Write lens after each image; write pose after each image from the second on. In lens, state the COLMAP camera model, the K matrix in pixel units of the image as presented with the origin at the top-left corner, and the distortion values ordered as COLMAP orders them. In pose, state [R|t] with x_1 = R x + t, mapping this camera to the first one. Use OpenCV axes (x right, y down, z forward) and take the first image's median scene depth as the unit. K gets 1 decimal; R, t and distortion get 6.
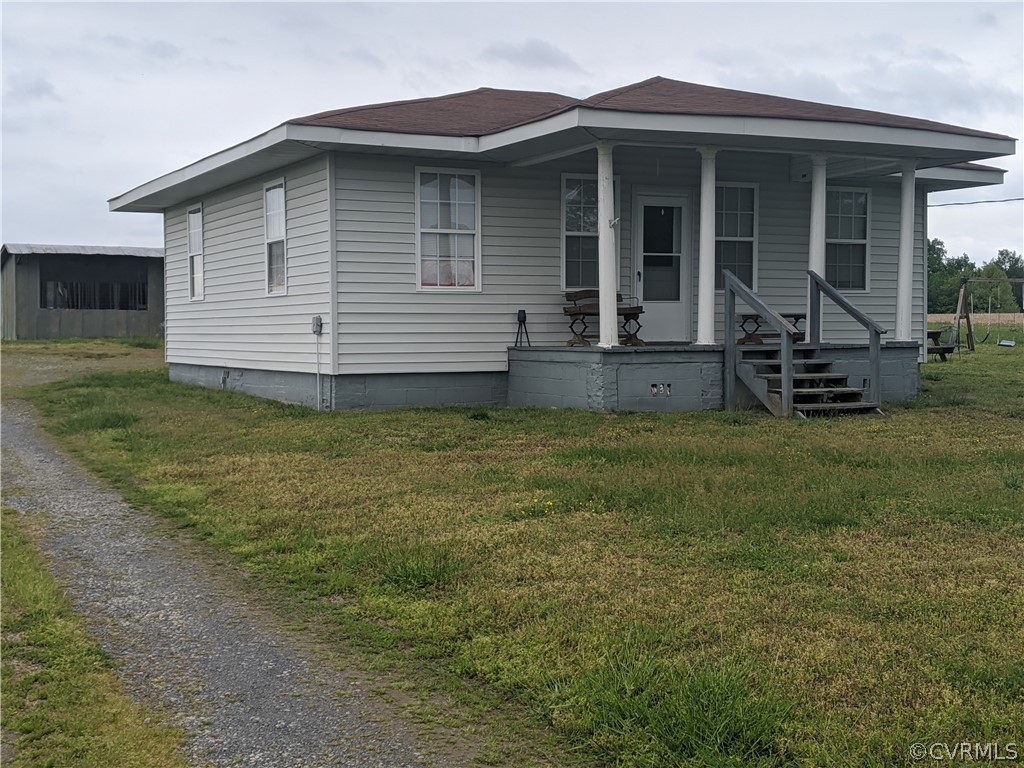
lens RADIAL K [[1357.6, 0, 464.4], [0, 1357.6, 383.7], [0, 0, 1]] dist [0.101935, -0.025316]
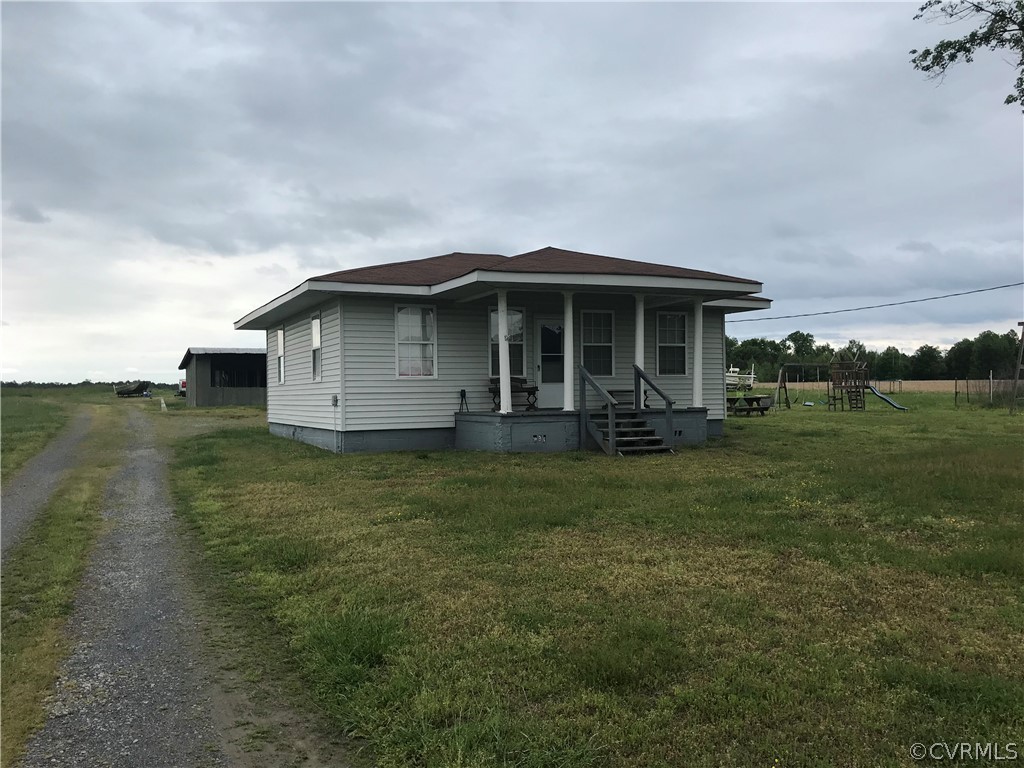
lens RADIAL K [[865.6, 0, 494.7], [0, 865.6, 380.4], [0, 0, 1]] dist [0.110941, -0.240588]
pose [[0.999624, -0.010224, -0.025449, 0.107156], [0.008830, 0.998485, -0.054306, -0.008455], [0.025966, 0.054060, 0.998200, -0.037533]]
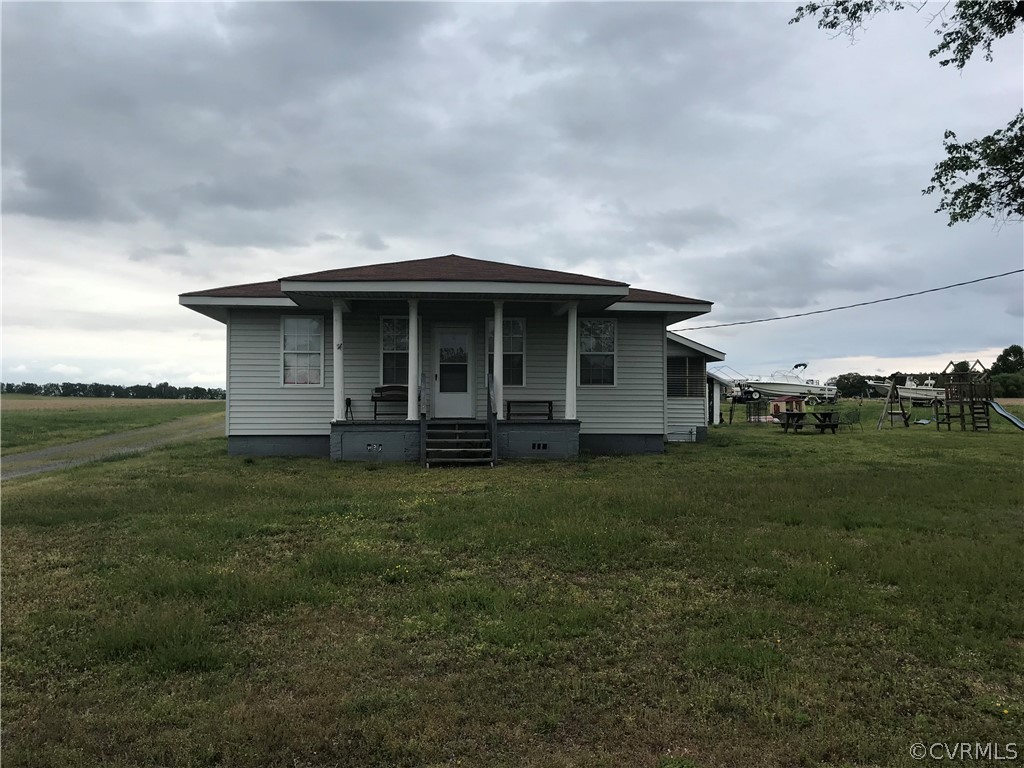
lens RADIAL K [[865.6, 0, 494.7], [0, 865.6, 380.4], [0, 0, 1]] dist [0.110941, -0.240588]
pose [[0.929433, -0.004704, -0.368961, 0.601886], [-0.020157, 0.997778, -0.063497, -0.011518], [0.368440, 0.066454, 0.927273, 0.075411]]
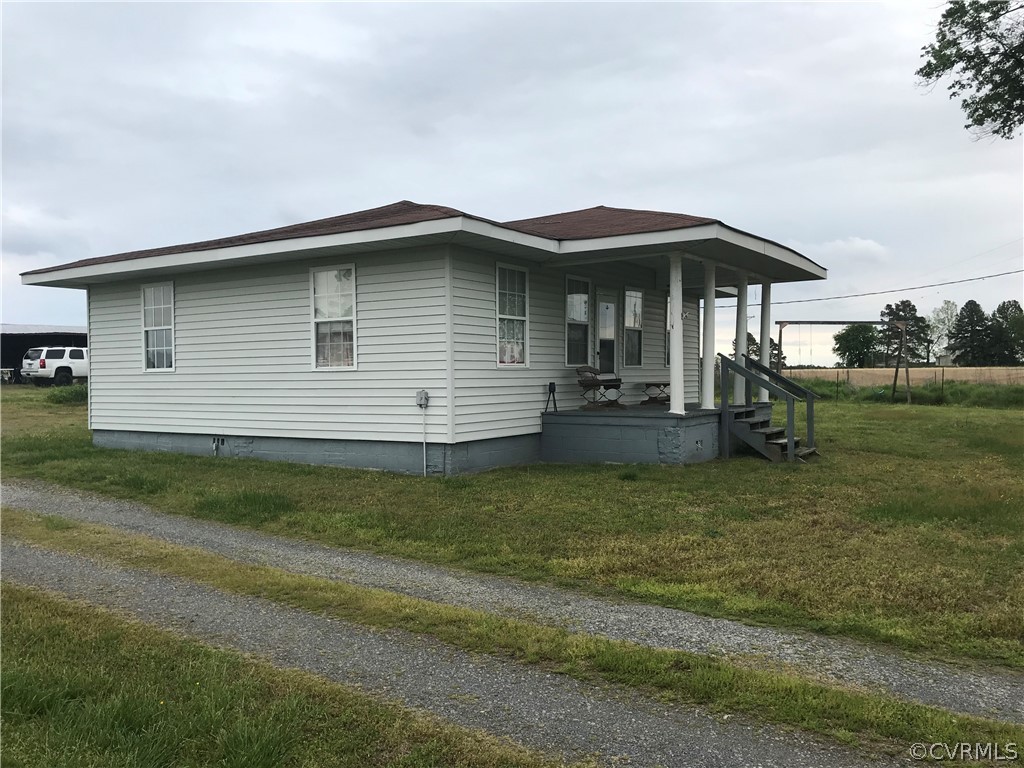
lens RADIAL K [[865.6, 0, 494.7], [0, 865.6, 380.4], [0, 0, 1]] dist [0.110941, -0.240588]
pose [[0.861196, -0.007697, 0.508214, -0.401827], [0.026370, 0.999215, -0.029553, -0.034175], [-0.507588, 0.038852, 0.860723, 0.348354]]
